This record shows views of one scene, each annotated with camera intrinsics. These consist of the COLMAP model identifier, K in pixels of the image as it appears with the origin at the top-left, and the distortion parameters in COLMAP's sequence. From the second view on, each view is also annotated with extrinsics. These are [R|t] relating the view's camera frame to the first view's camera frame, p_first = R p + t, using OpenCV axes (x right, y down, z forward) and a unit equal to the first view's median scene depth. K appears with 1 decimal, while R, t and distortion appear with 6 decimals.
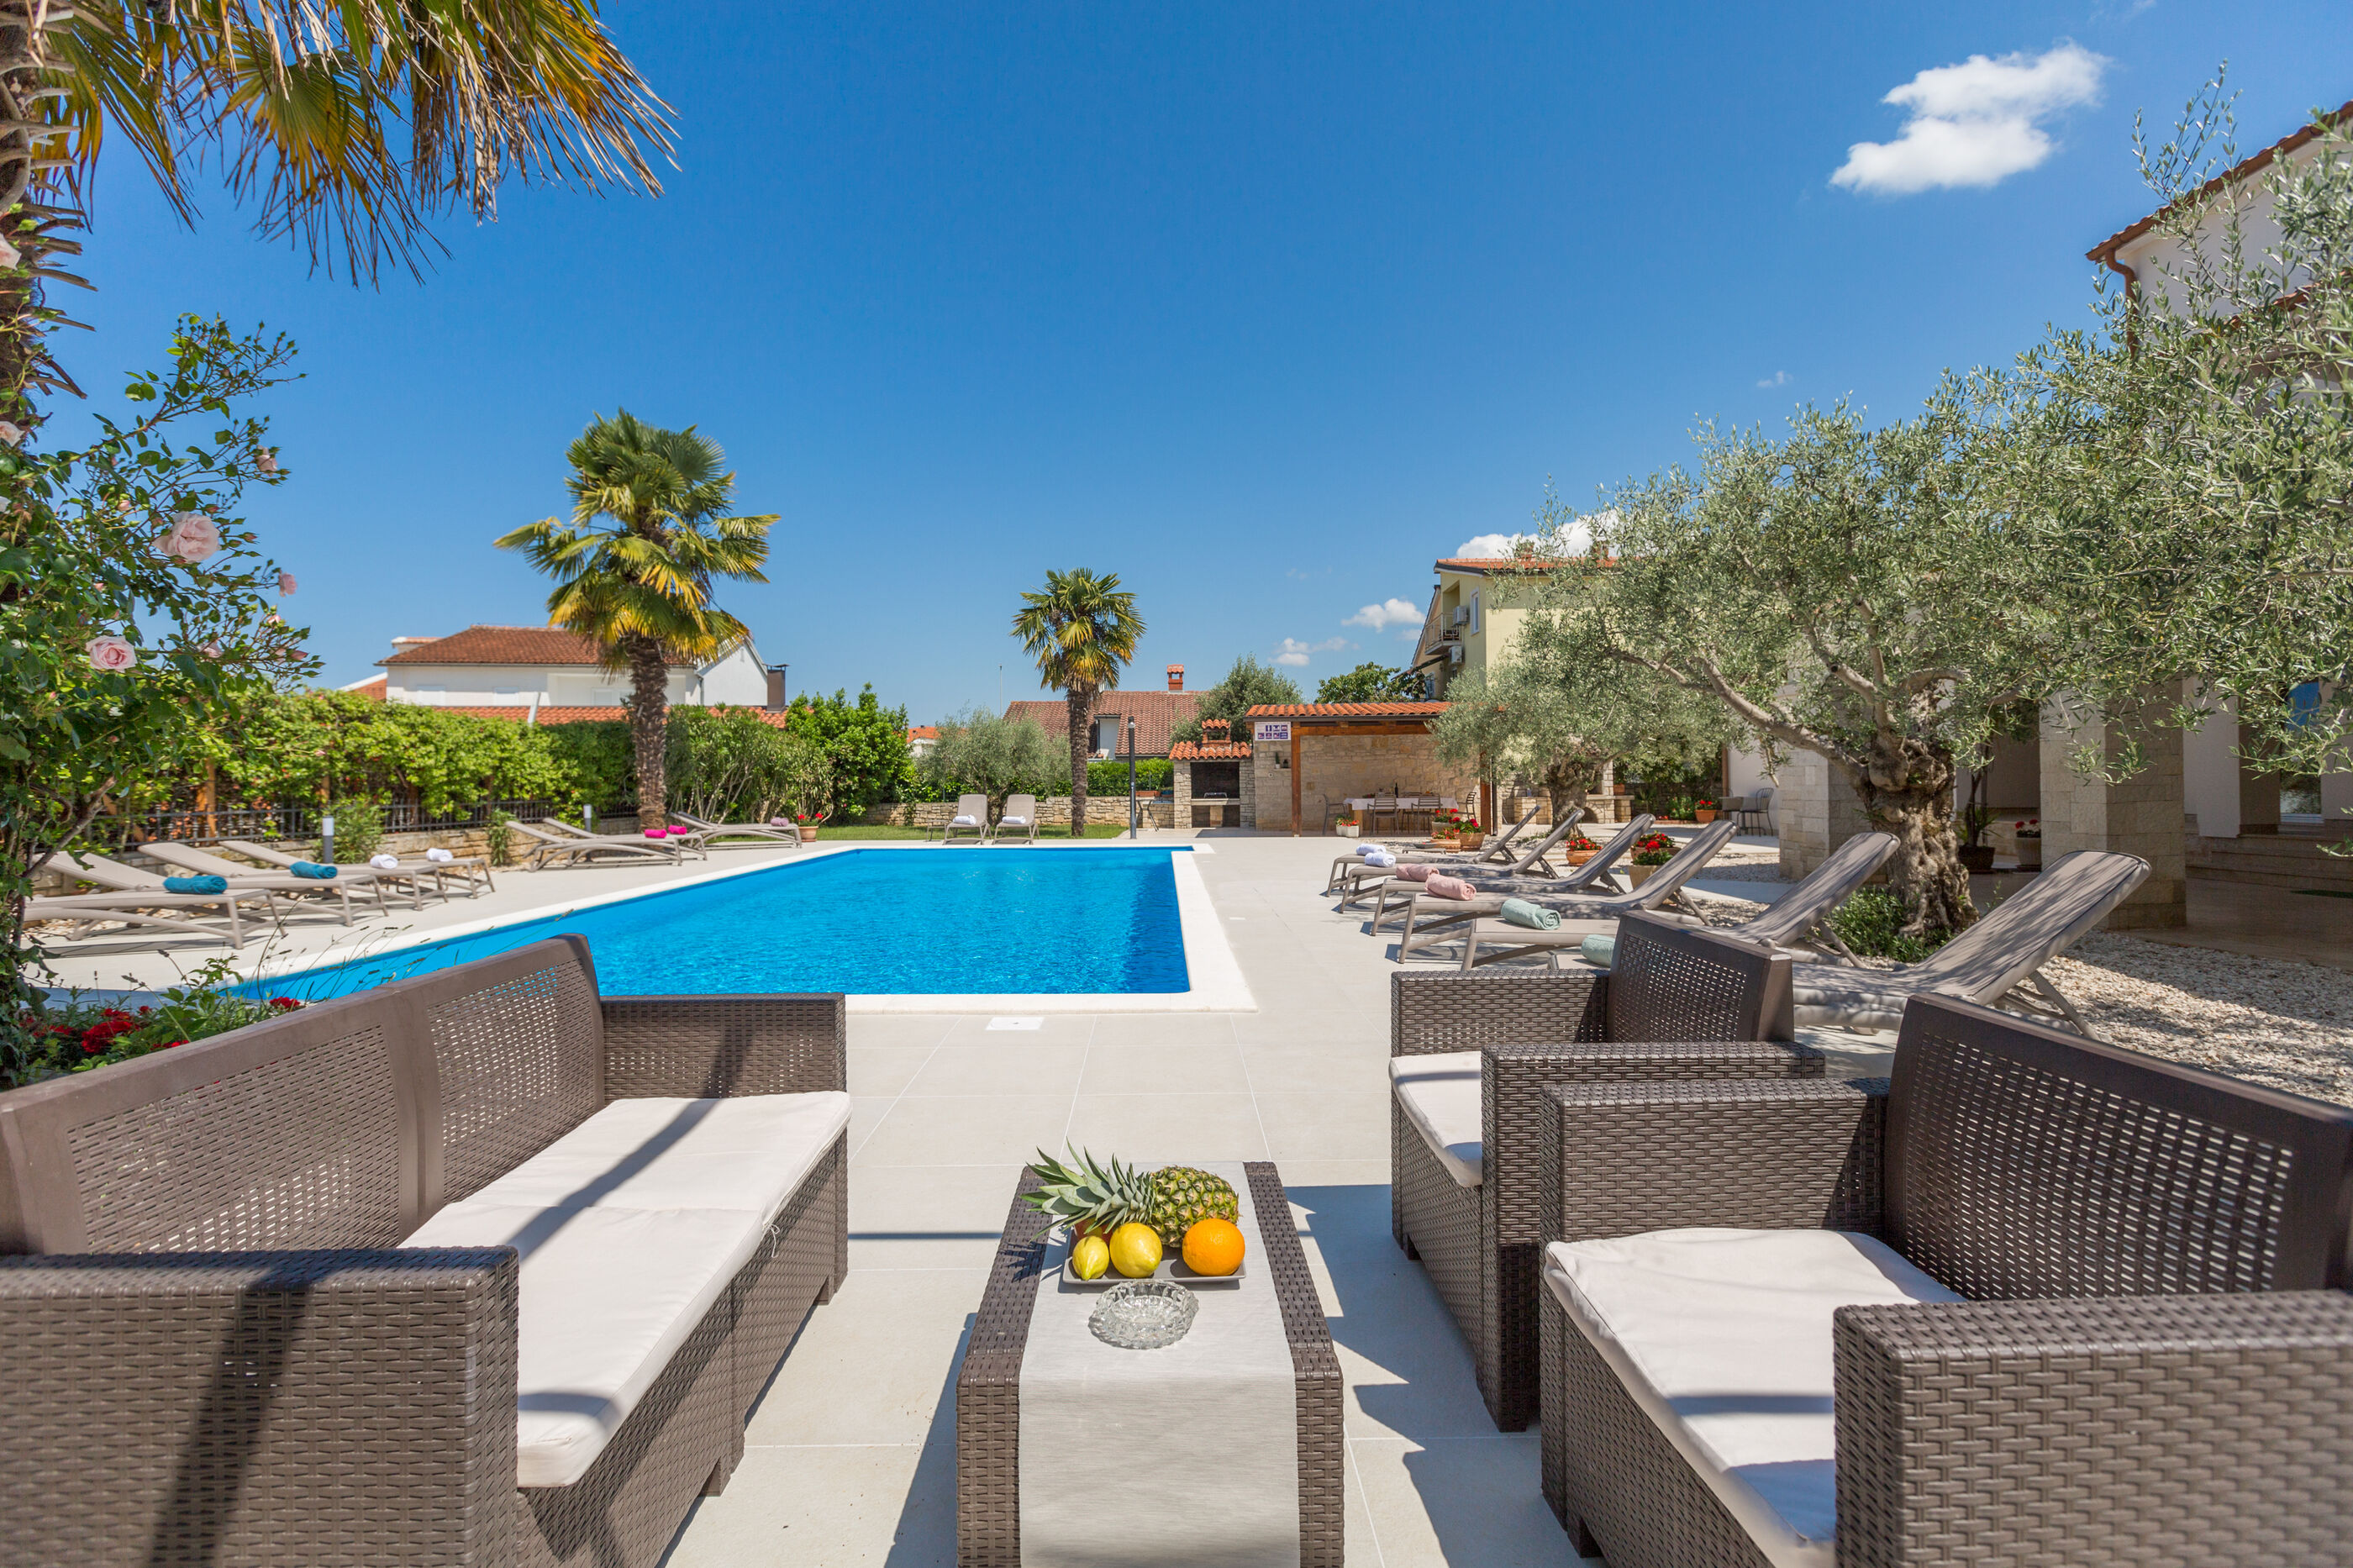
lens RADIAL K [[1081.2, 0, 1196.5], [0, 1081.2, 763.1], [0, 0, 1]] dist [0.005638, 0.000728]
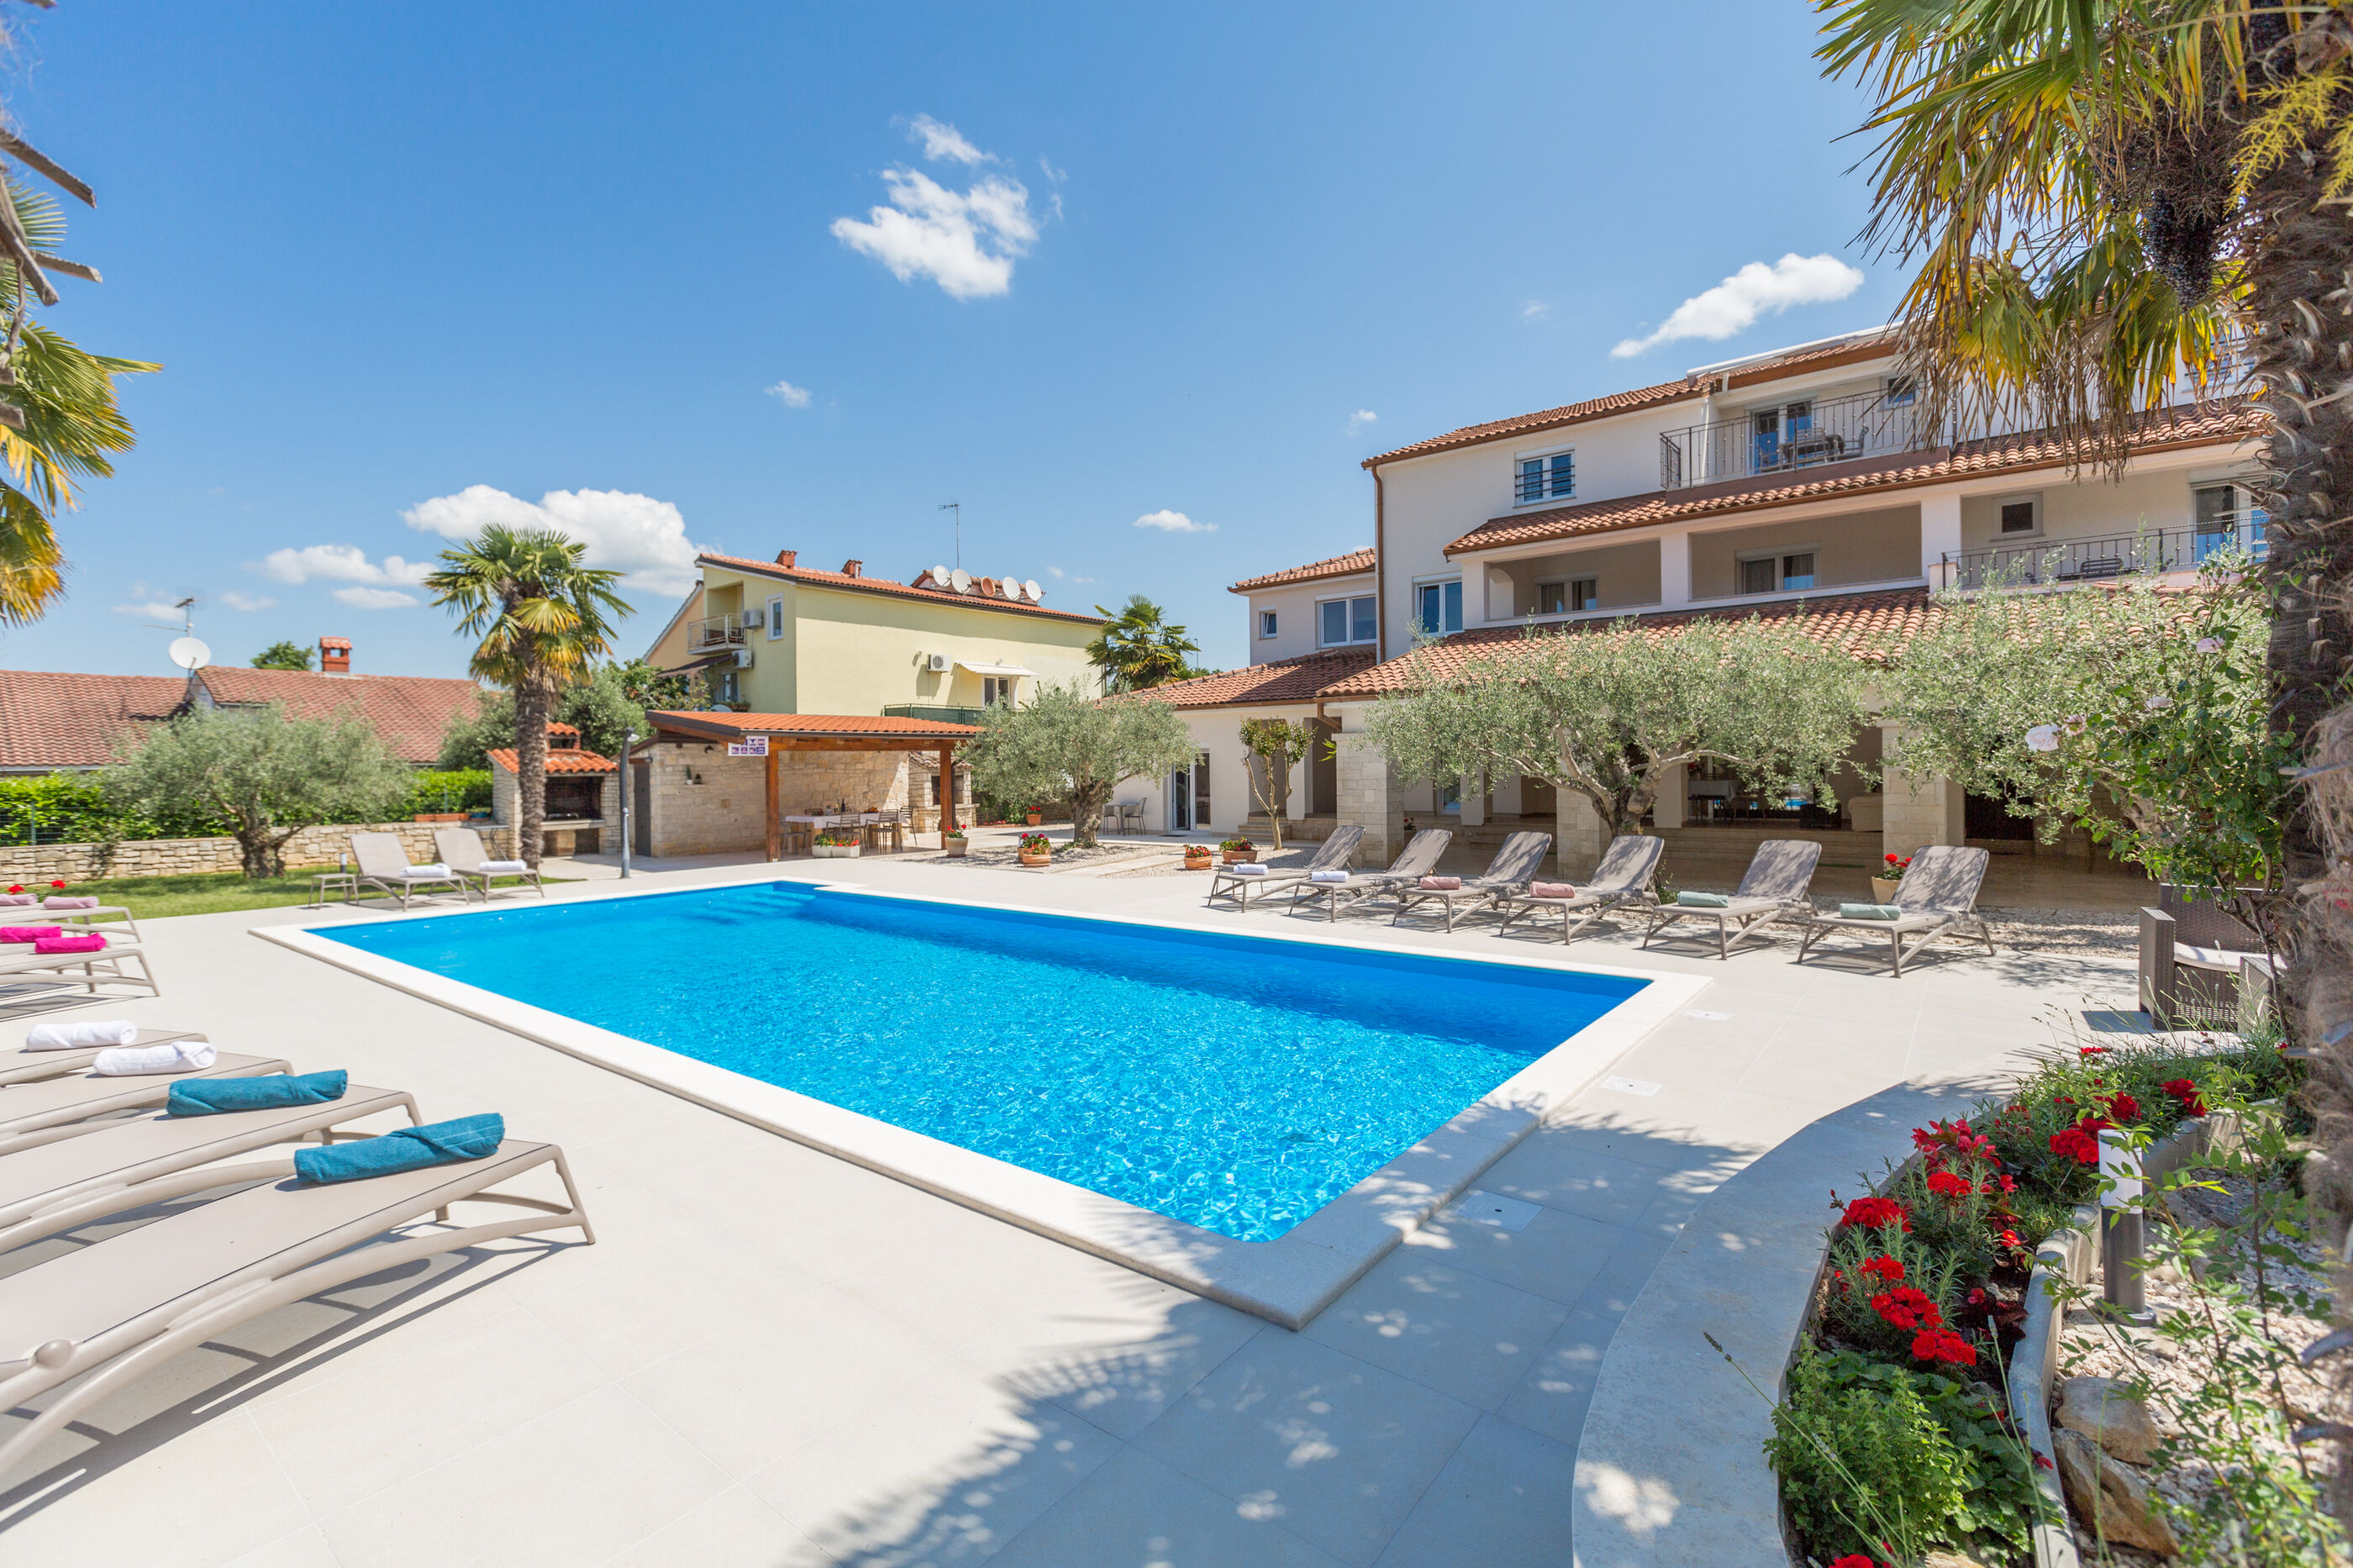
lens RADIAL K [[1081.2, 0, 1190.8], [0, 1081.2, 780.2], [0, 0, 1]] dist [0.005638, 0.000728]
pose [[0.626499, -0.010225, 0.779355, -0.324791], [-0.007053, 0.999799, 0.018787, -0.016879], [-0.779390, -0.017267, 0.626301, 0.111146]]
